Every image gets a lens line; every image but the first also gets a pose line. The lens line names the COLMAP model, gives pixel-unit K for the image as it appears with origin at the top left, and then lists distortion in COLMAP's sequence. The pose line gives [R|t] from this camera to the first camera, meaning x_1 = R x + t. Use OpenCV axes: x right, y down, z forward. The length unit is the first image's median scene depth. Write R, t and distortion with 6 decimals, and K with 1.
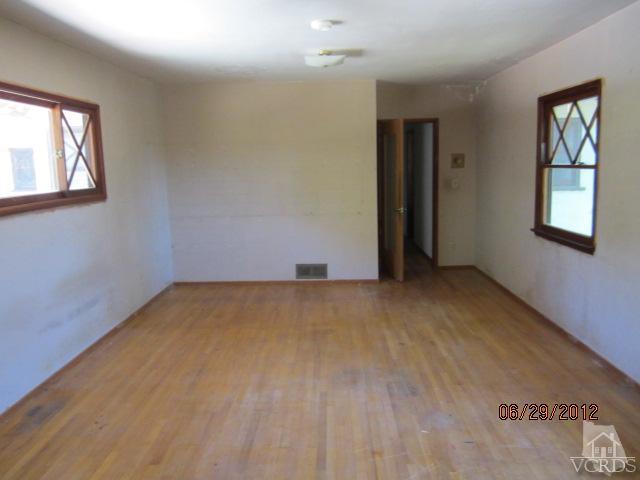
lens RADIAL K [[525.3, 0, 320.1], [0, 525.3, 241.9], [0, 0, 1]] dist [-0.040676, -0.006103]
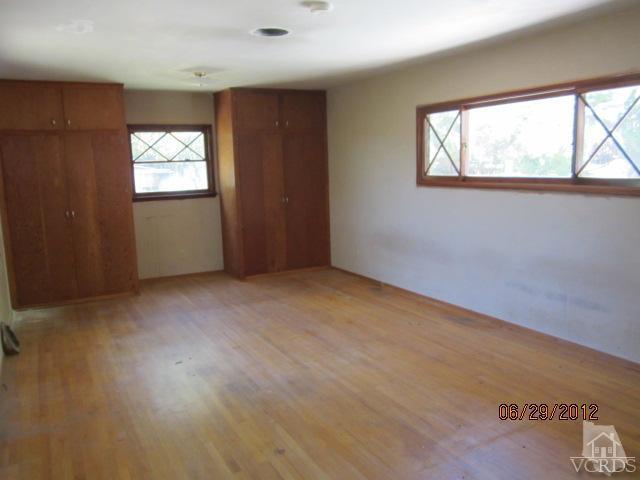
lens RADIAL K [[525.3, 0, 320.1], [0, 525.3, 239.6], [0, 0, 1]] dist [-0.040676, -0.006103]
pose [[-0.868961, 0.123283, -0.479279, 0.477264], [-0.021317, 0.958250, 0.285135, -0.293049], [0.494421, 0.257988, -0.830054, 1.832225]]
